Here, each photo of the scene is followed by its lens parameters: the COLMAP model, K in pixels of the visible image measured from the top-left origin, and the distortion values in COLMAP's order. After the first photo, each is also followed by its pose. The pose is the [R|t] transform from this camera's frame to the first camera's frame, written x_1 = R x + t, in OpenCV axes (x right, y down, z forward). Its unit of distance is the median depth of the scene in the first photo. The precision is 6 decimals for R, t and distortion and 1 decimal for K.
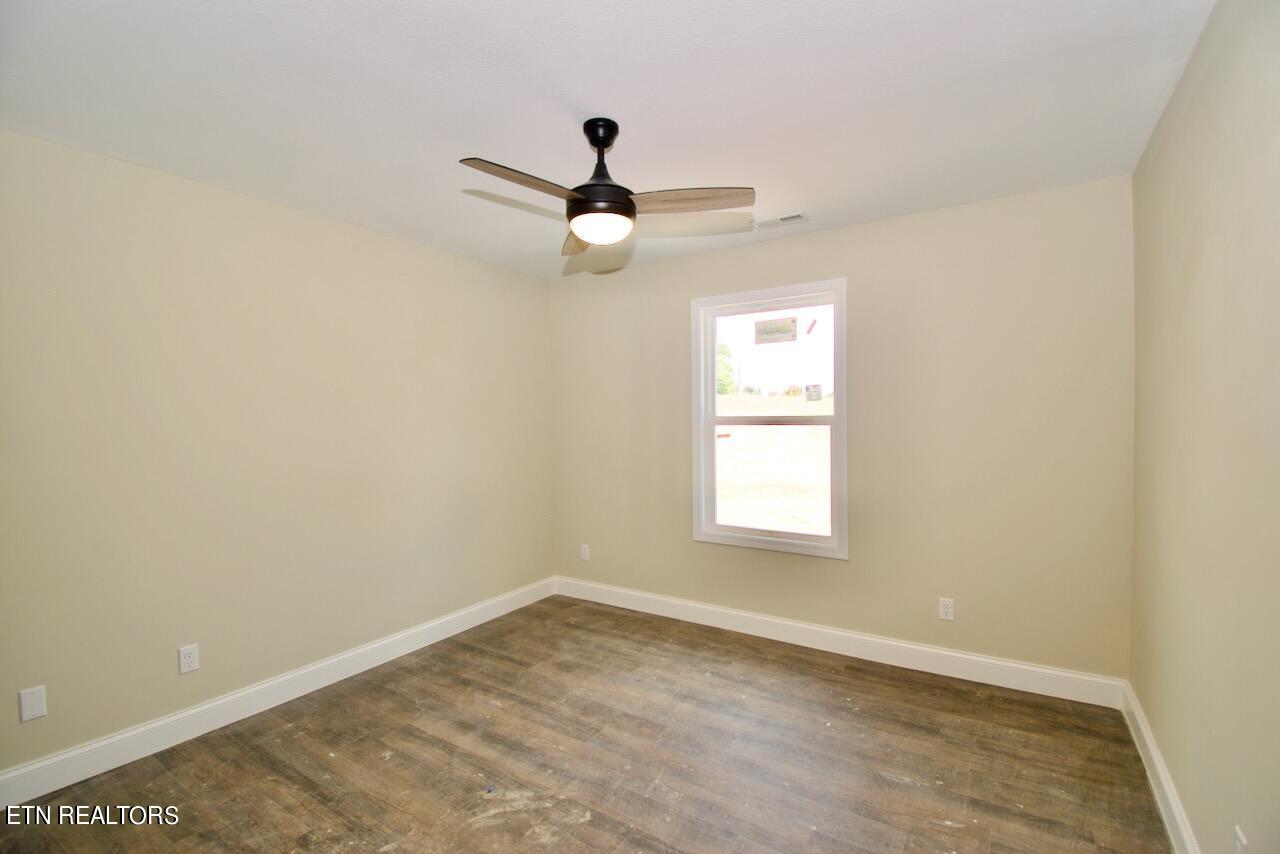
lens RADIAL K [[567.4, 0, 645.2], [0, 567.4, 420.0], [0, 0, 1]] dist [0.014520, -0.020224]
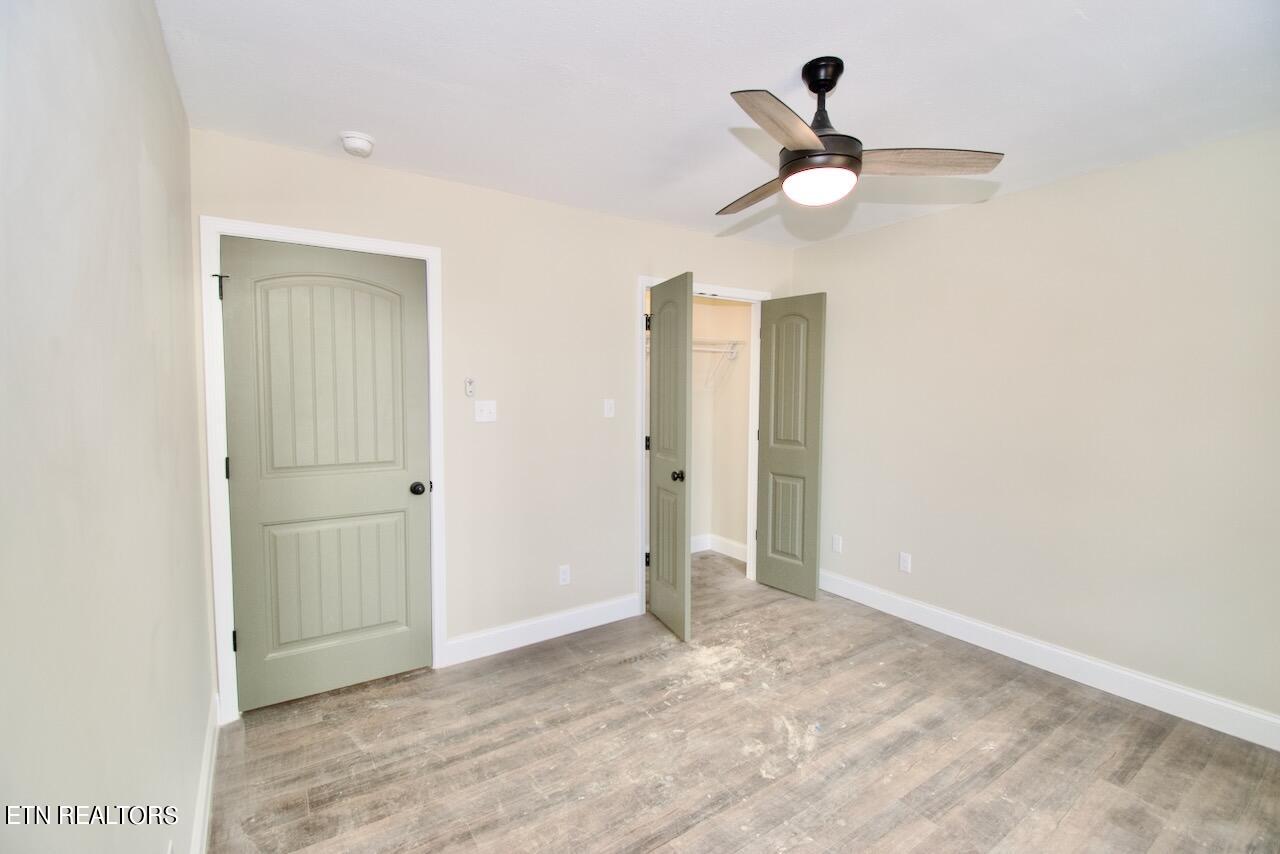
lens RADIAL K [[567.4, 0, 645.2], [0, 567.4, 420.0], [0, 0, 1]] dist [0.014520, -0.020224]
pose [[-0.406728, 0.058454, -0.911677, 0.749977], [-0.003320, 0.997850, 0.065460, -0.028647], [0.913543, 0.029651, -0.405659, 0.979191]]
